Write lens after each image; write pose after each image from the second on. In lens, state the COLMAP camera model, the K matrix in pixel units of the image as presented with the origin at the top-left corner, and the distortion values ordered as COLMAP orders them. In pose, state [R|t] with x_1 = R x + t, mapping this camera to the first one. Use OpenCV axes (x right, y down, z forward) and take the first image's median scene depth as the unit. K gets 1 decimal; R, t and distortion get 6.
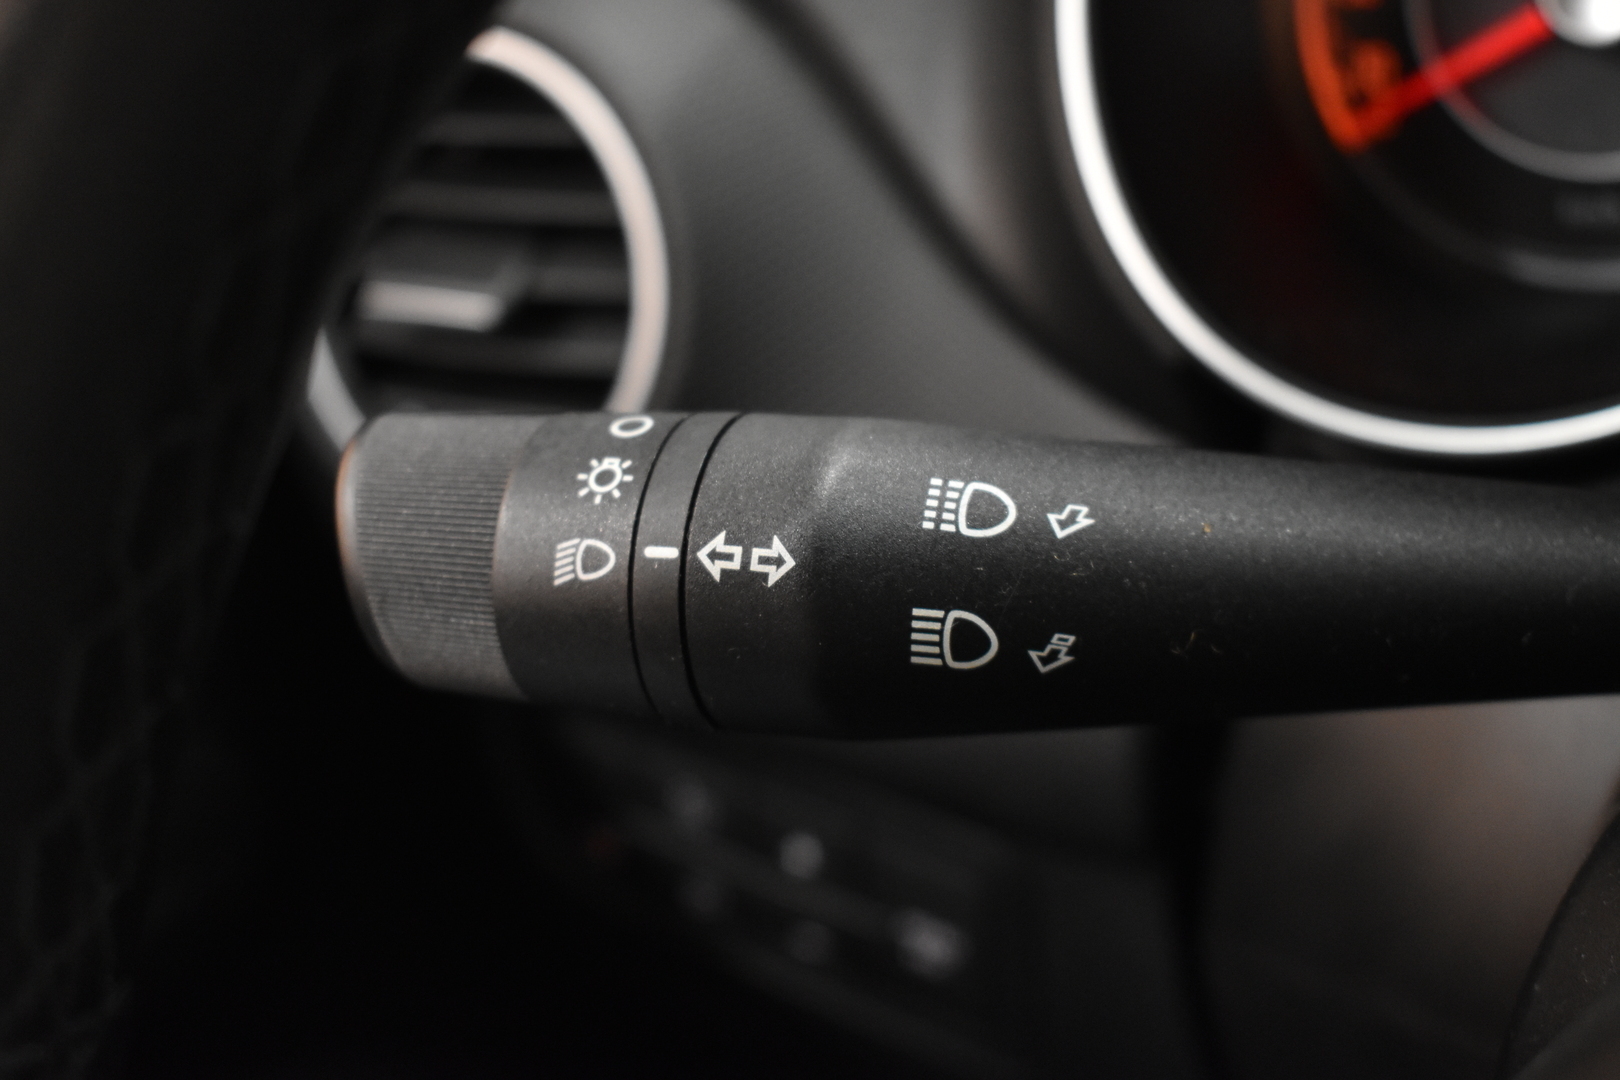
lens RADIAL K [[2386.6, 0, 810.0], [0, 2386.6, 540.0], [0, 0, 1]] dist [-0.024098, -0.065366]
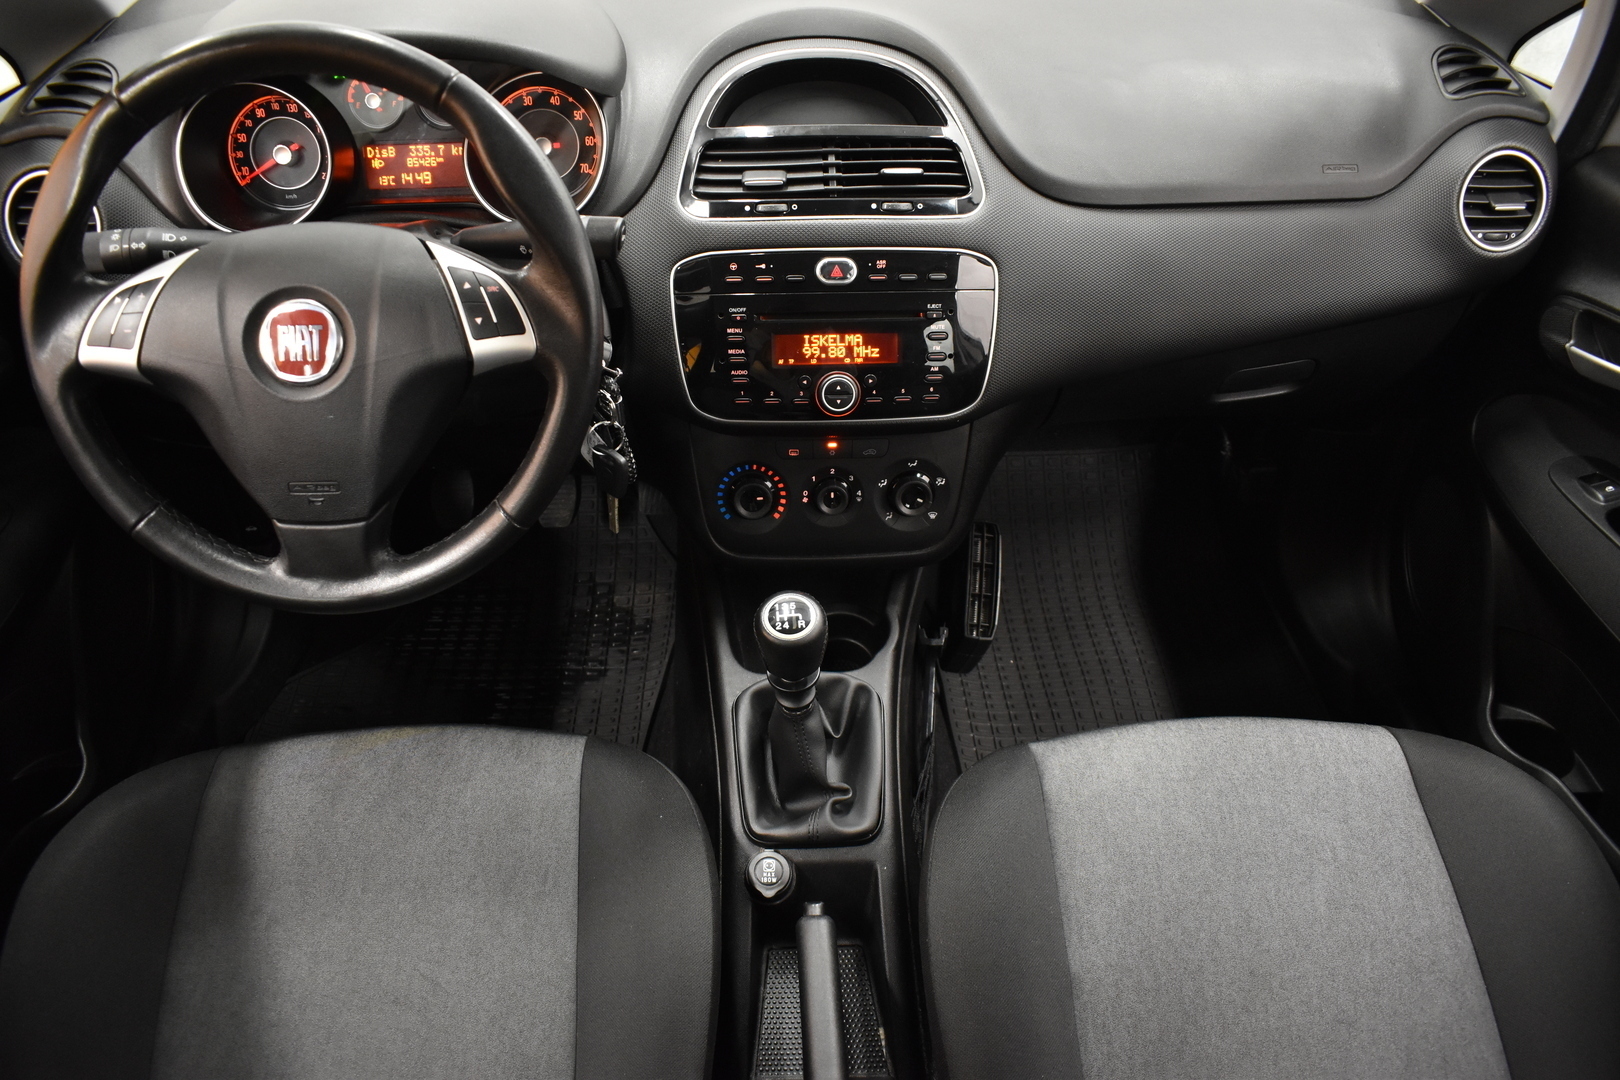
lens RADIAL K [[1287.7, 0, 810.0], [0, 1287.7, 540.0], [0, 0, 1]] dist [-0.105044, 0.034544]
pose [[0.864932, -0.153380, 0.477878, -0.153013], [0.100733, 0.985836, 0.134093, 0.433246], [-0.491677, -0.067843, 0.868131, -2.490318]]
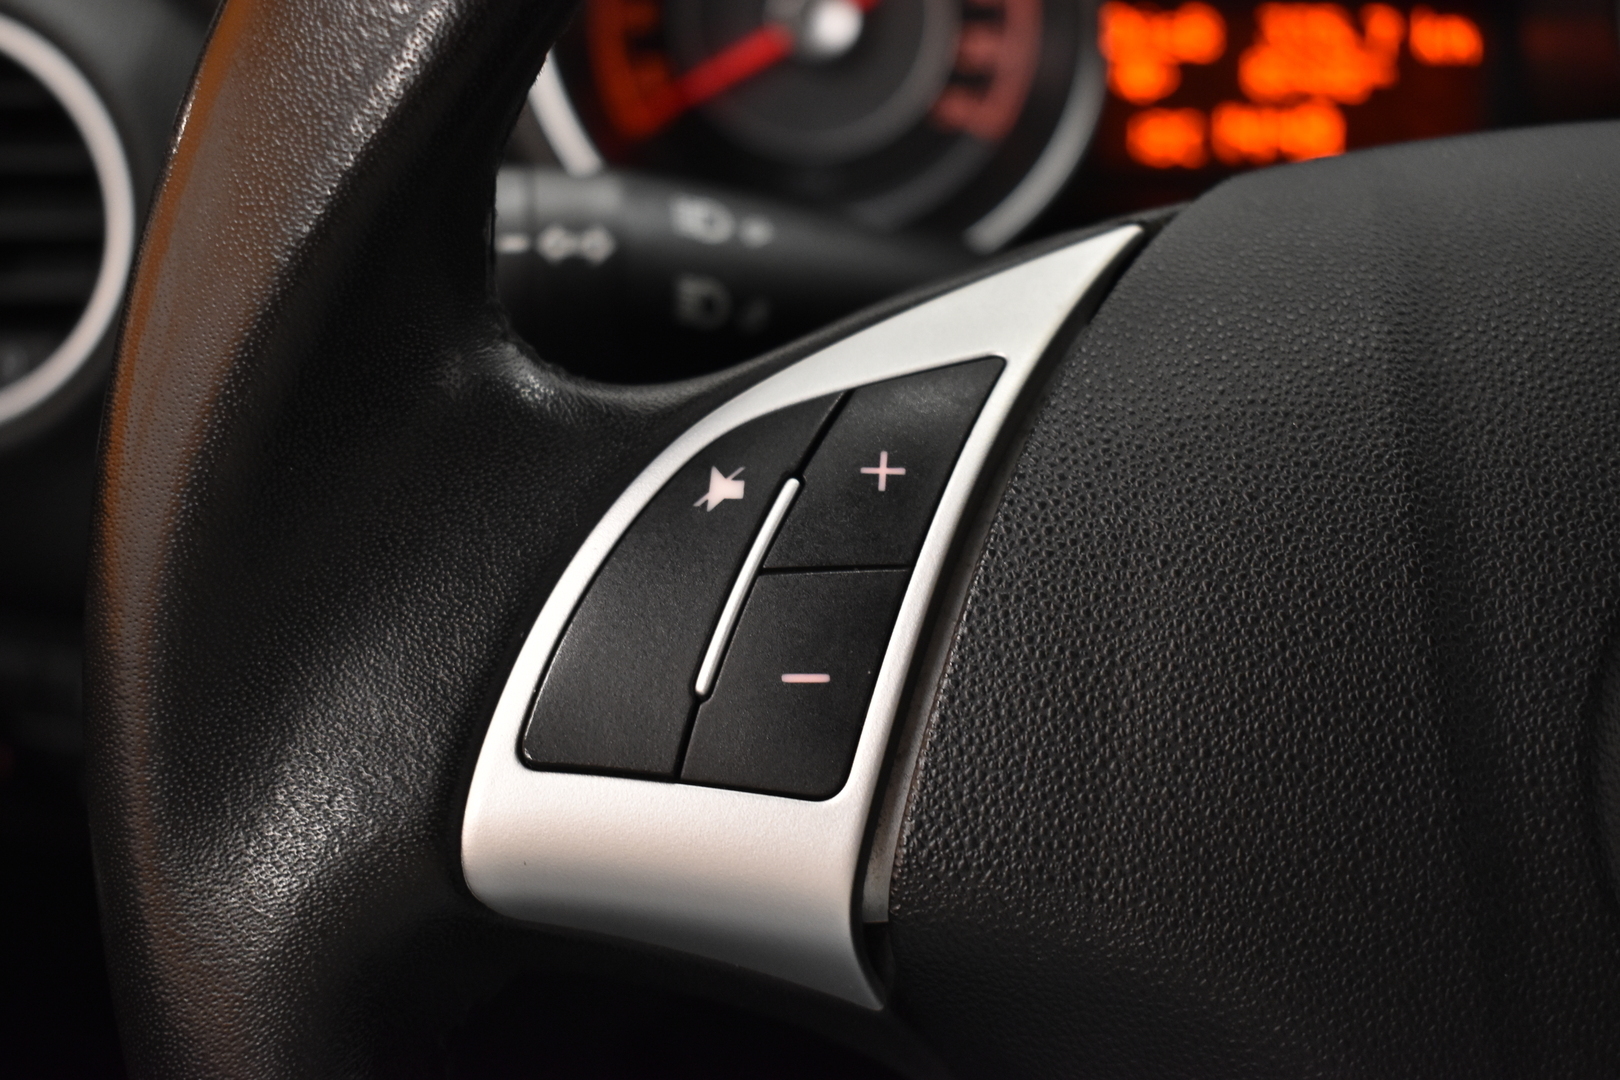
lens RADIAL K [[2386.6, 0, 810.0], [0, 2386.6, 540.0], [0, 0, 1]] dist [-0.024098, -0.065366]
pose [[0.866899, -0.033085, 0.497384, -0.456262], [0.088109, 0.992255, -0.087563, 0.235326], [-0.490634, 0.119732, 0.863100, -0.228055]]
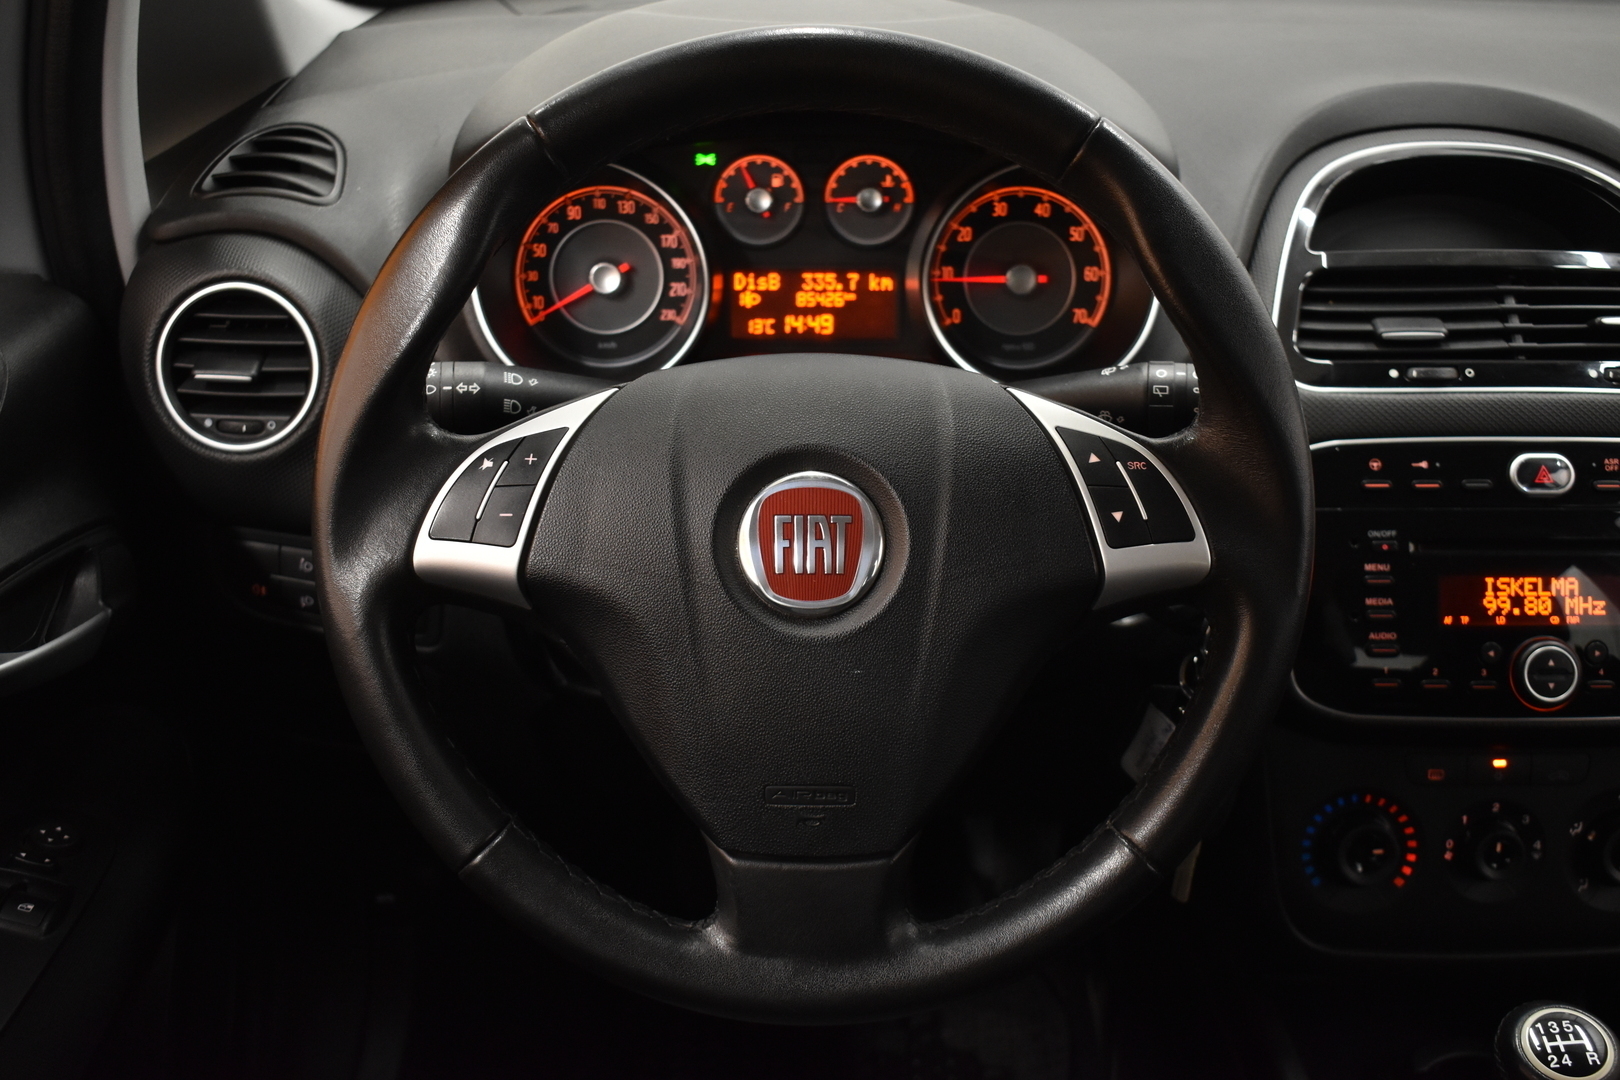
lens RADIAL K [[1915.2, 0, 810.0], [0, 1915.2, 540.0], [0, 0, 1]] dist [-0.029796, -0.024440]
pose [[0.877396, -0.028899, 0.478896, -0.853296], [0.083432, 0.992166, -0.092986, 0.485562], [-0.472457, 0.121541, 0.872933, -1.724828]]
